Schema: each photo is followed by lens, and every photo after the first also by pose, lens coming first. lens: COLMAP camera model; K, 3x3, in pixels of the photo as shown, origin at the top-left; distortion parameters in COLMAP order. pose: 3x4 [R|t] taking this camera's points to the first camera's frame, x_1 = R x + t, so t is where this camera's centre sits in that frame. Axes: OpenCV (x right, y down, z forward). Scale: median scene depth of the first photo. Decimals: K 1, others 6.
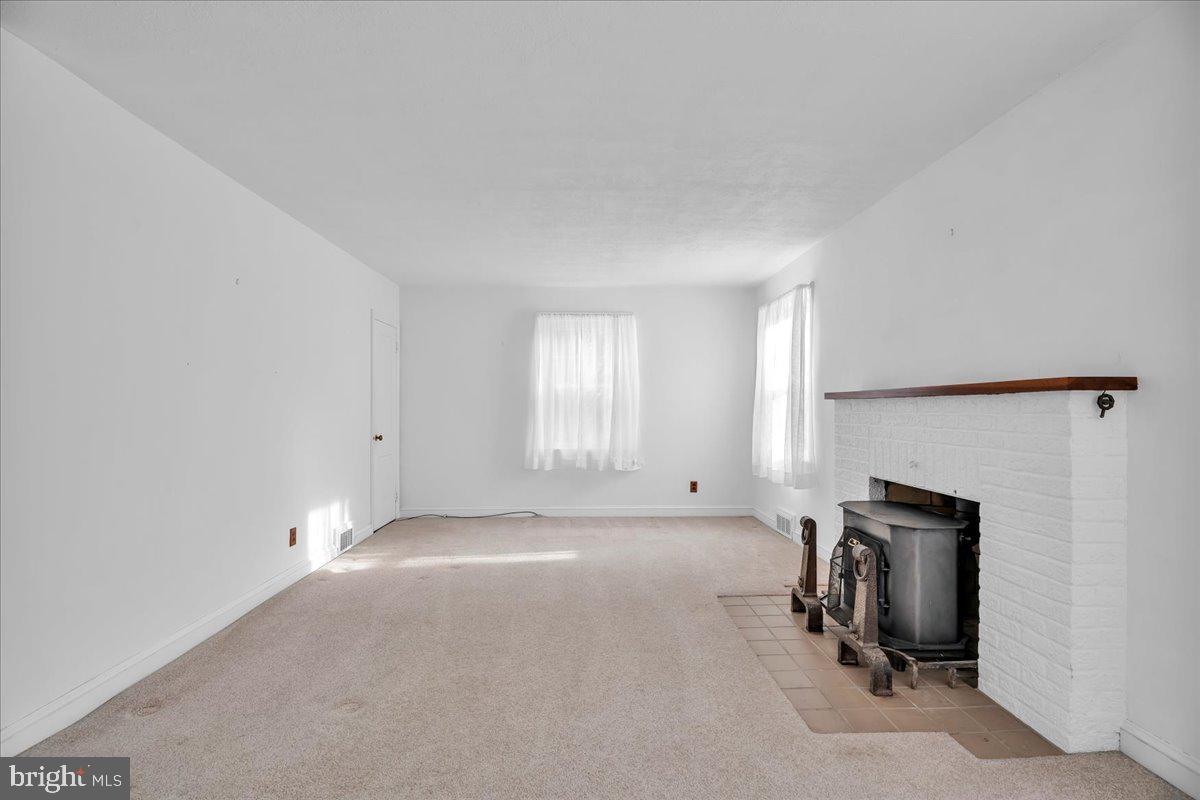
lens RADIAL K [[556.0, 0, 600.0], [0, 556.0, 400.0], [0, 0, 1]] dist [-0.005060, -0.000918]
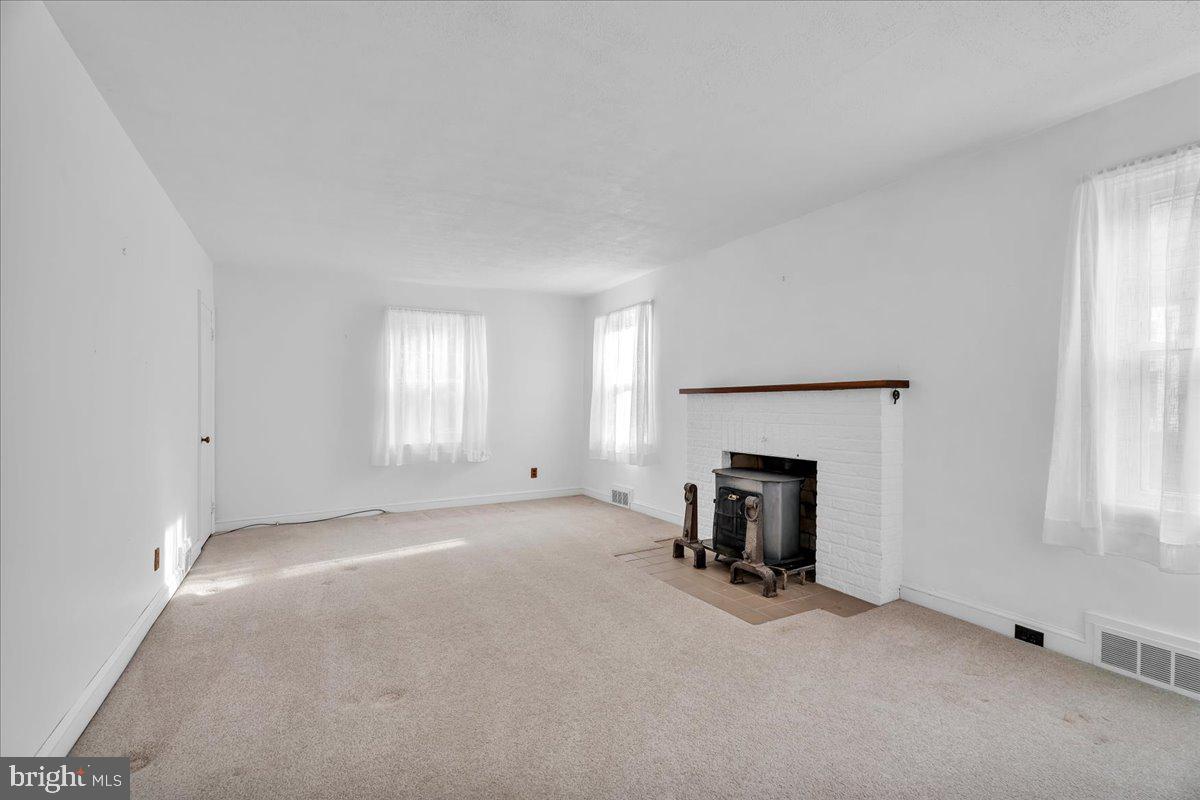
lens RADIAL K [[537.3, 0, 600.0], [0, 537.3, 400.0], [0, 0, 1]] dist [0.002326, 0.000140]
pose [[0.891145, -0.007957, 0.453648, -0.299869], [0.003676, 0.999940, 0.010318, -0.000443], [-0.453703, -0.007527, 0.891121, -0.028851]]
